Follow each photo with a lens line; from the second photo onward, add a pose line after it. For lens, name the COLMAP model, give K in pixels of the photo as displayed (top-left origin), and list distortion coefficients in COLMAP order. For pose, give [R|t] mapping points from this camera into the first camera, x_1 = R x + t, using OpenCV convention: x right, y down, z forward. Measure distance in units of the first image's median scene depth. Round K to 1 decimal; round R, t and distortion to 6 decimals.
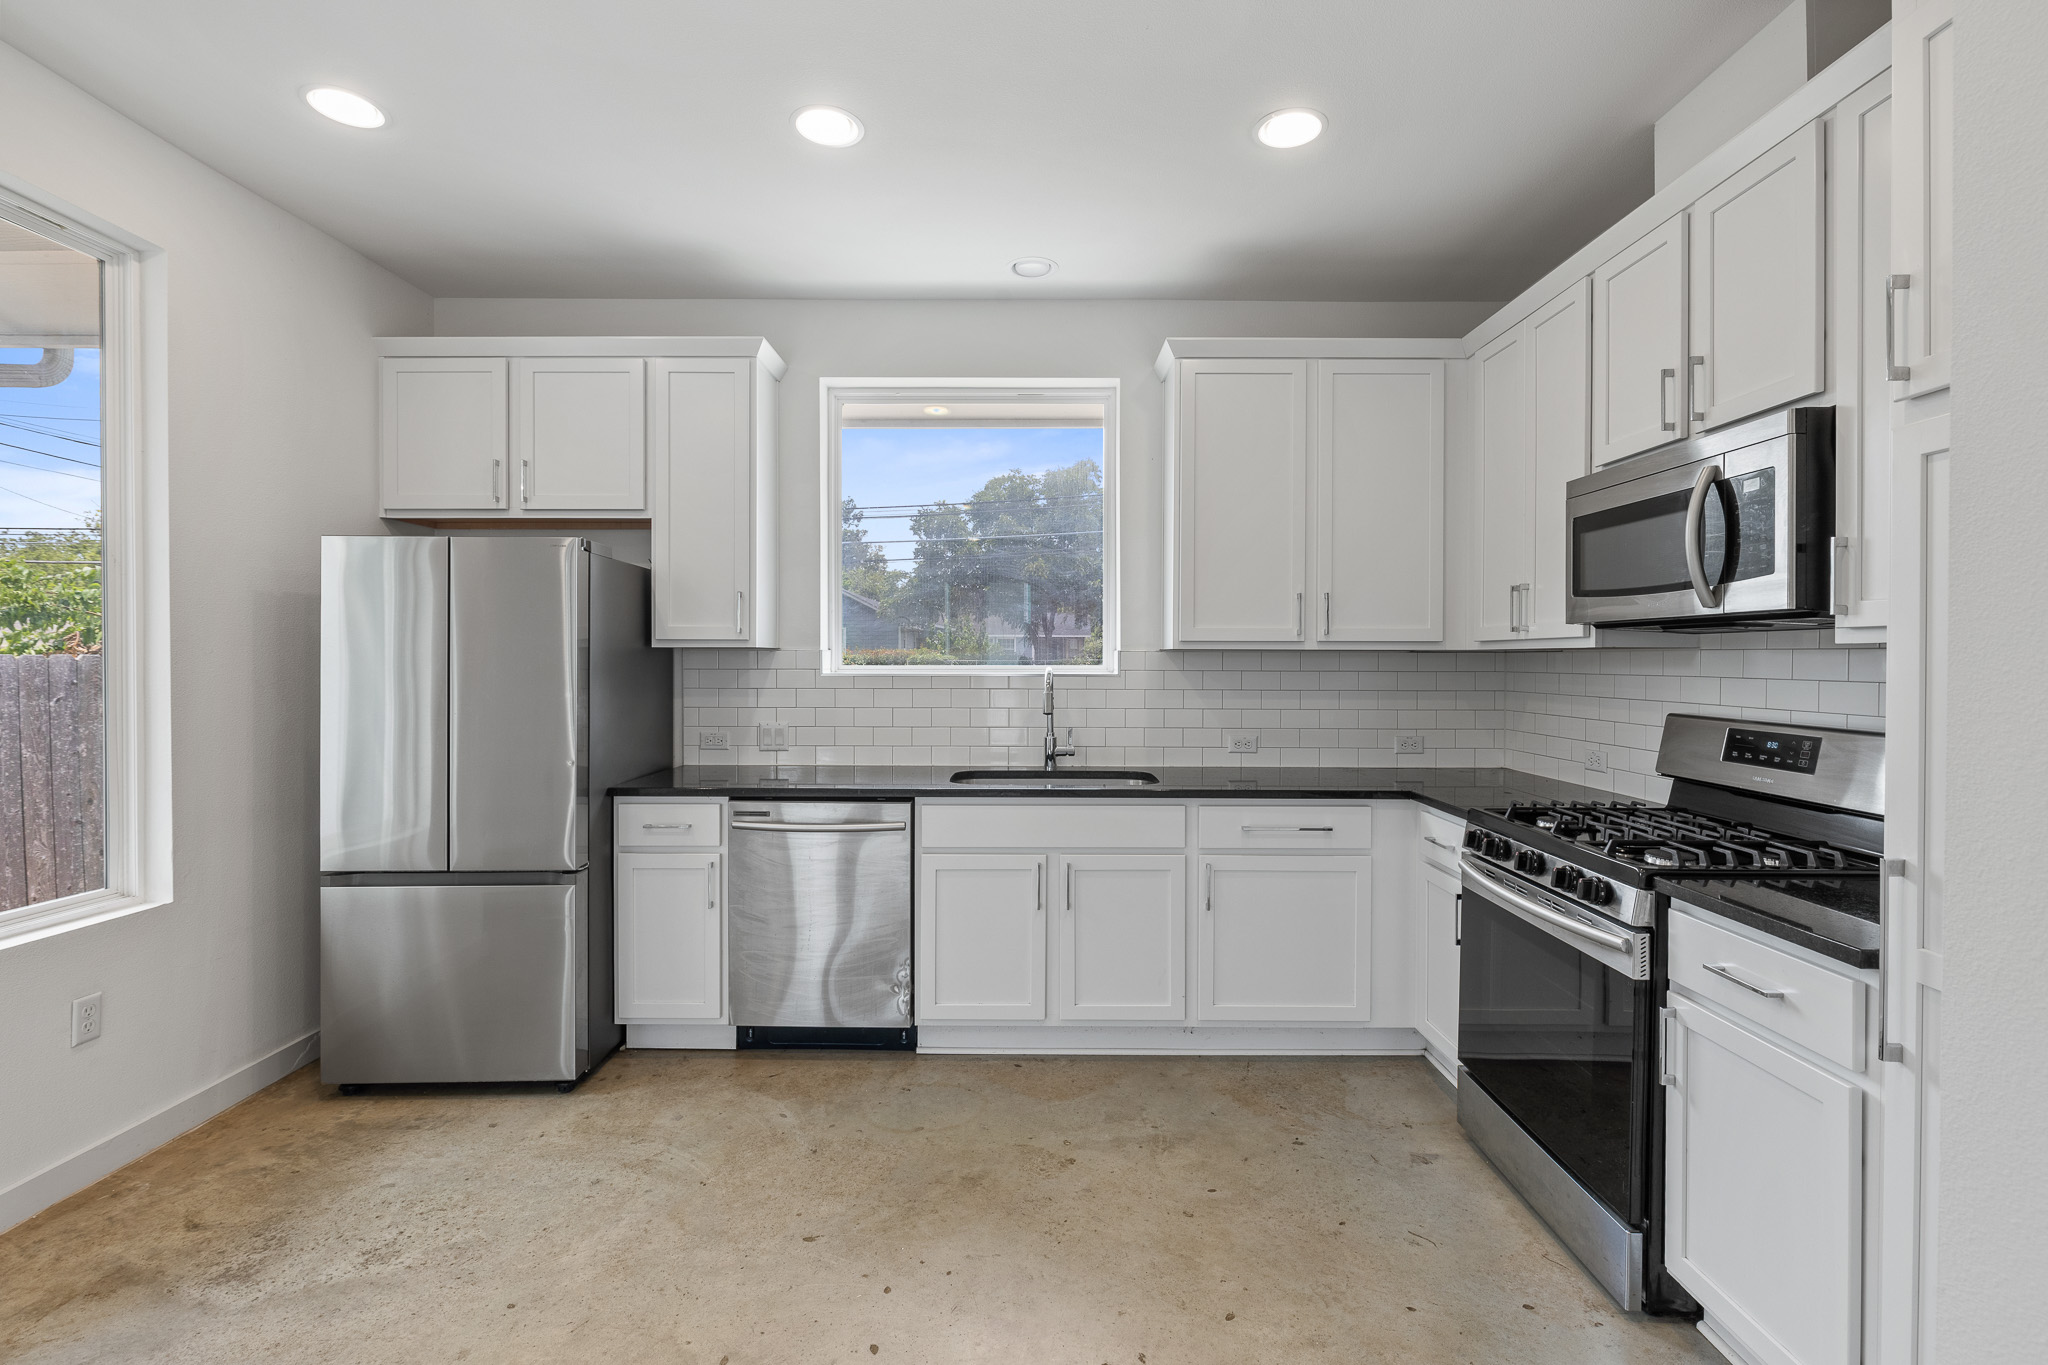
lens RADIAL K [[919.8, 0, 1028.5], [0, 919.8, 664.5], [0, 0, 1]] dist [-0.002512, 0.000101]
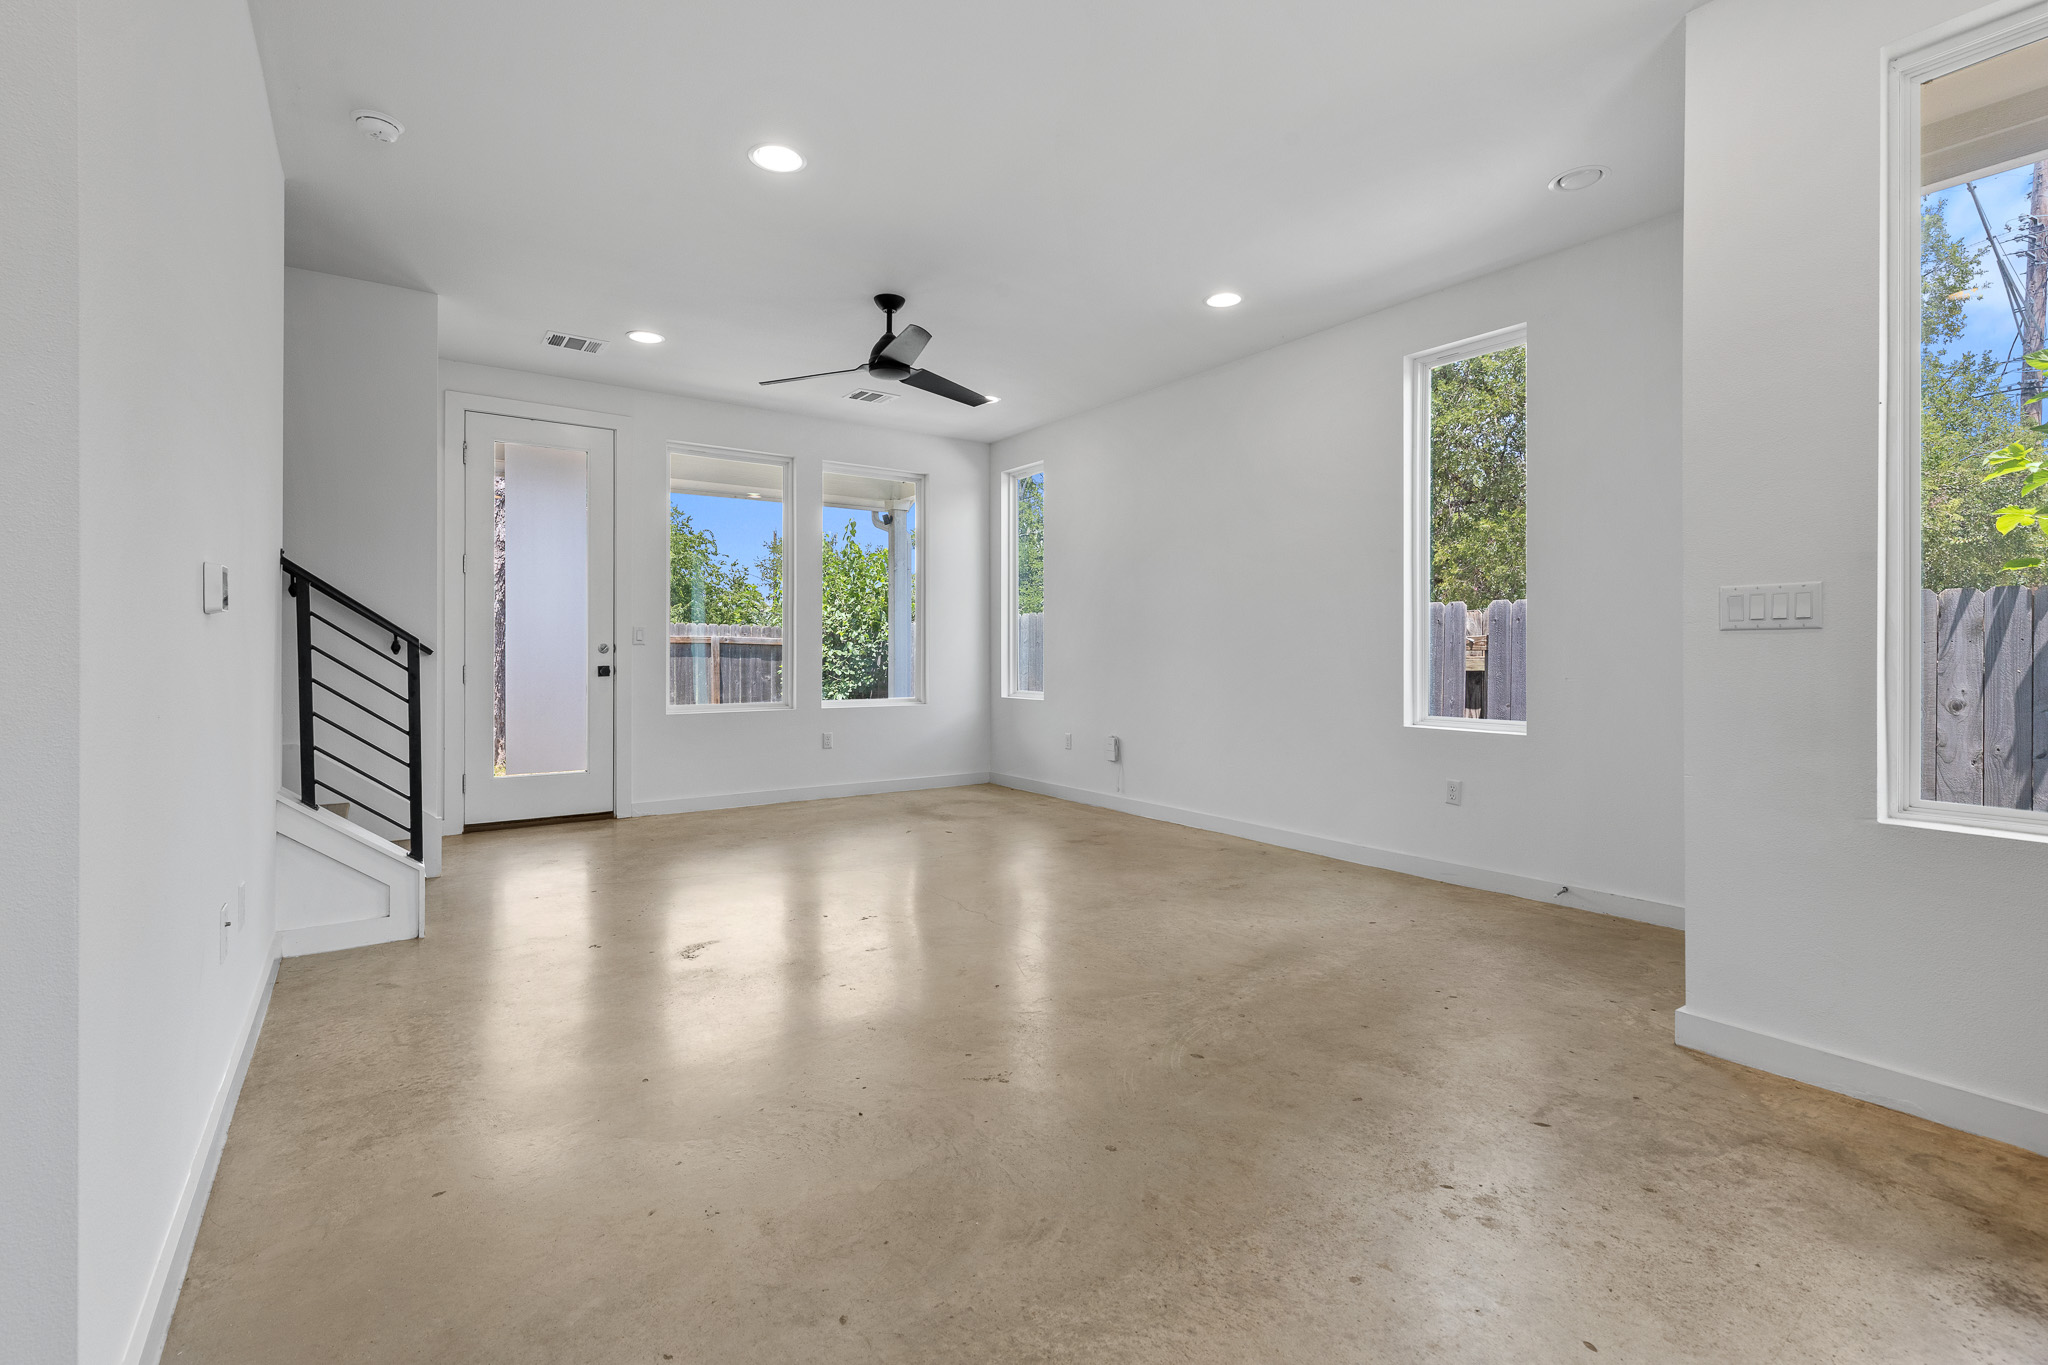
lens RADIAL K [[928.4, 0, 1030.3], [0, 928.4, 652.0], [0, 0, 1]] dist [0.003120, -0.000426]
pose [[-0.813426, -0.003319, -0.581659, 0.171864], [-0.006956, 0.999968, 0.004022, 0.093989], [0.581627, 0.007317, -0.813423, 0.803986]]
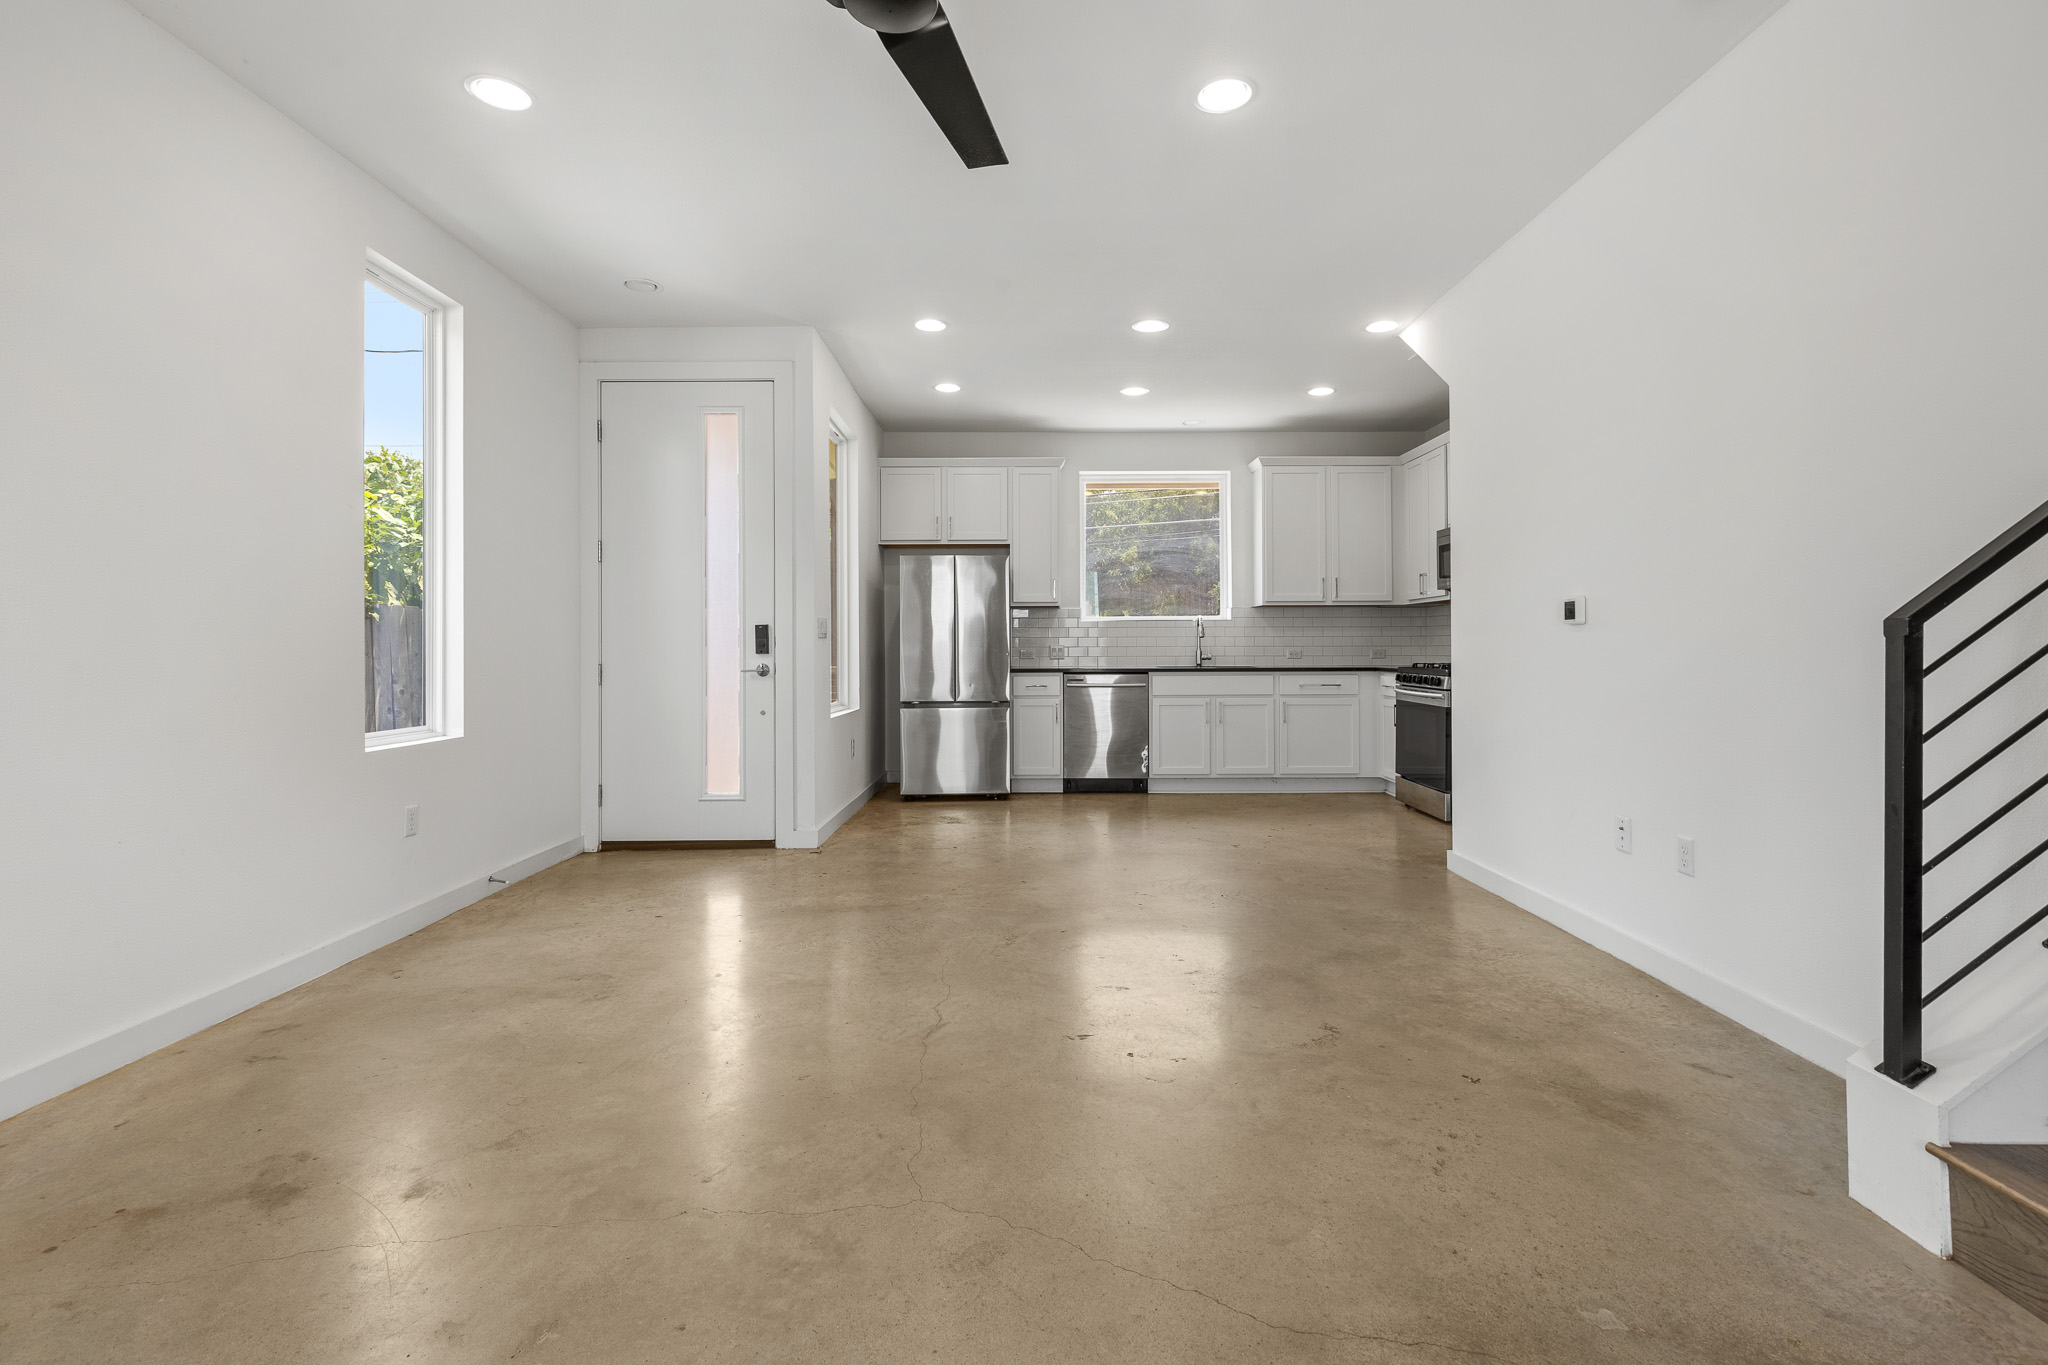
lens RADIAL K [[926.4, 0, 1028.9], [0, 926.4, 645.1], [0, 0, 1]] dist [-0.000631, -0.001236]
pose [[0.999955, -0.007044, 0.006405, -0.453948], [0.007108, 0.999925, -0.009924, 0.106720], [-0.006335, 0.009969, 0.999930, -1.284319]]
